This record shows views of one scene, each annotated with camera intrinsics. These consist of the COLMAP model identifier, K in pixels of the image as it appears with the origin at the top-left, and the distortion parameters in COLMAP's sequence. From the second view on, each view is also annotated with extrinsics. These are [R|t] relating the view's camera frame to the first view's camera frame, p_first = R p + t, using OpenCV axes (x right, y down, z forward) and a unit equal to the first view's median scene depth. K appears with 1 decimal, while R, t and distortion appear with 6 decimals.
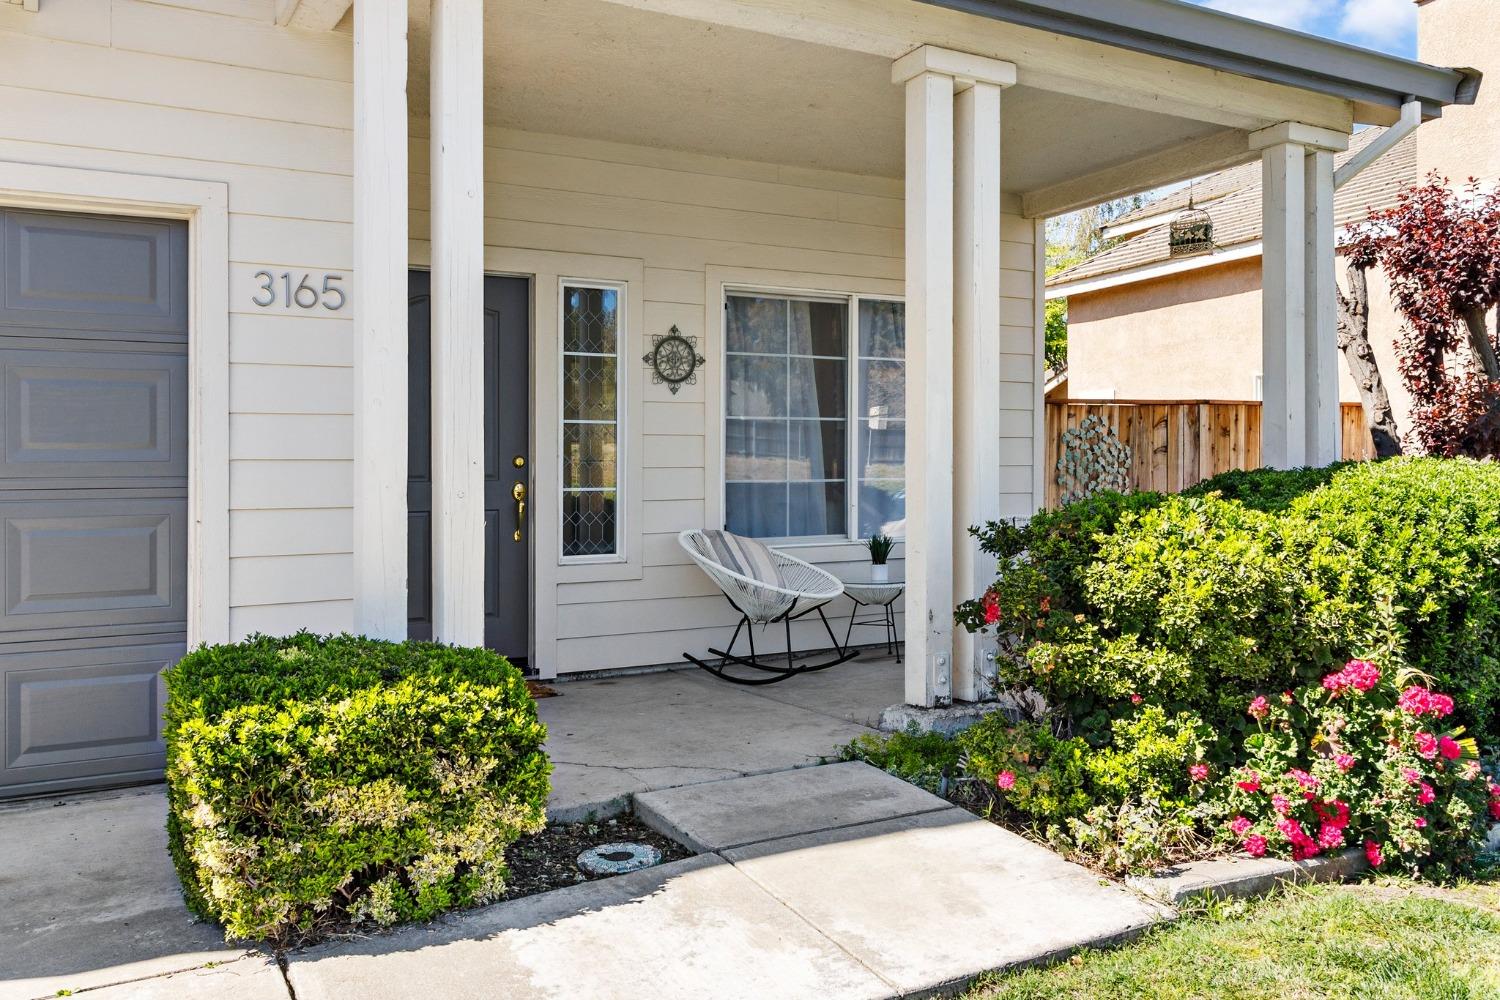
lens RADIAL K [[1217.2, 0, 745.3], [0, 1217.2, 453.0], [0, 0, 1]] dist [0.004020, -0.002857]
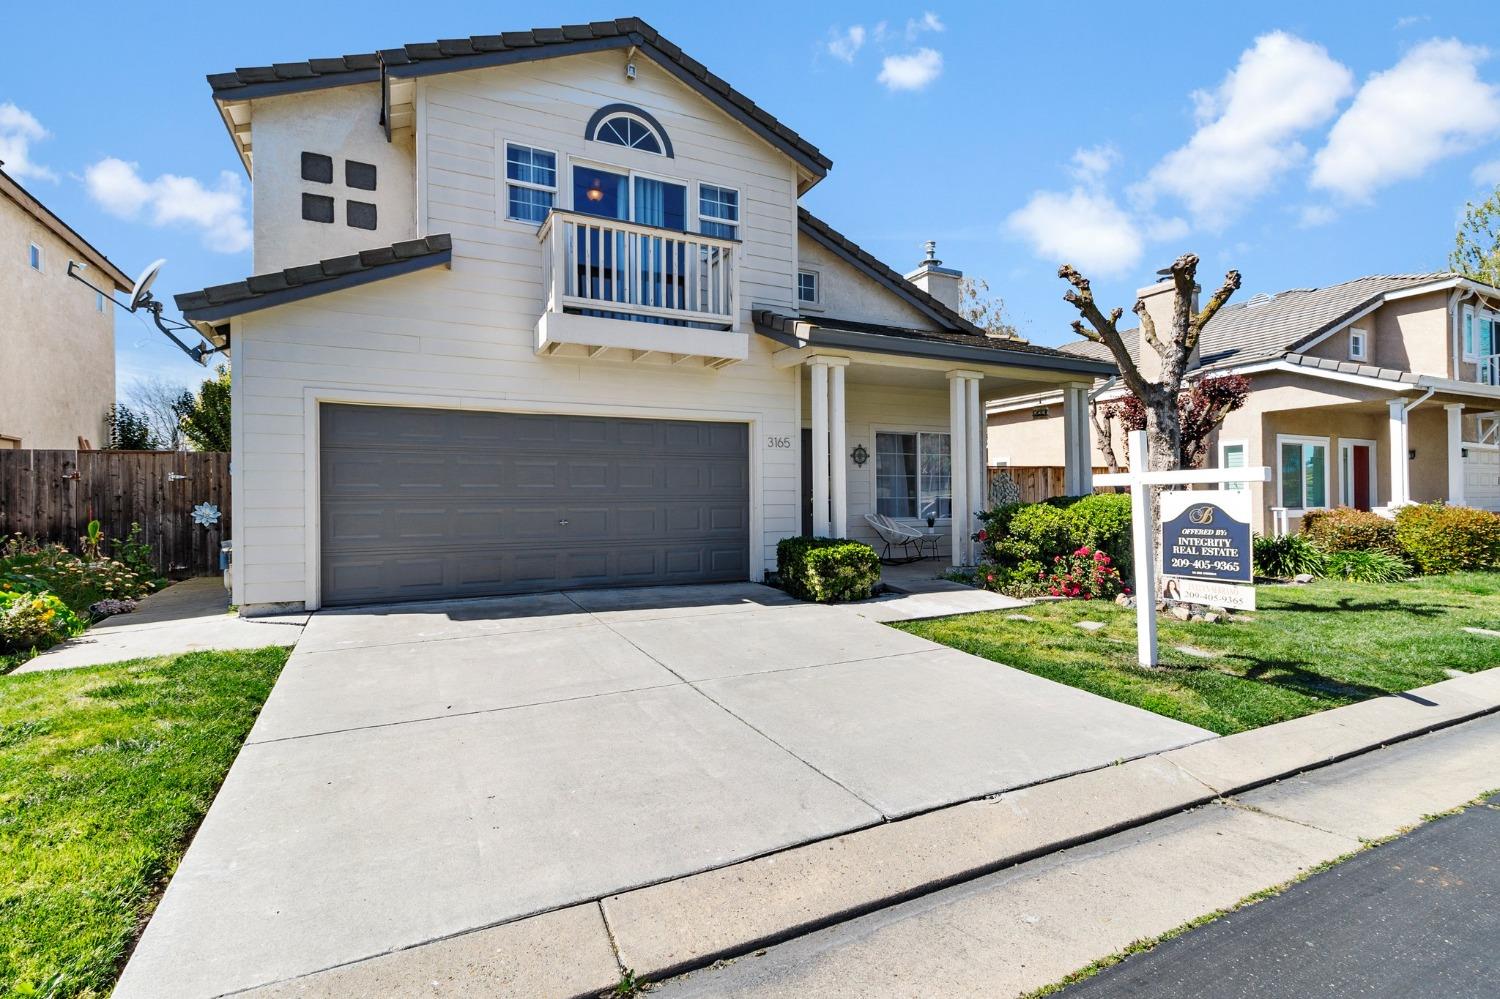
lens RADIAL K [[690.7, 0, 747.7], [0, 690.7, 435.8], [0, 0, 1]] dist [0.000622, -0.000034]
pose [[0.998016, 0.006173, -0.062650, -0.393024], [-0.010117, 0.997973, -0.062827, -0.030403], [0.062135, 0.063336, 0.996056, -1.180198]]
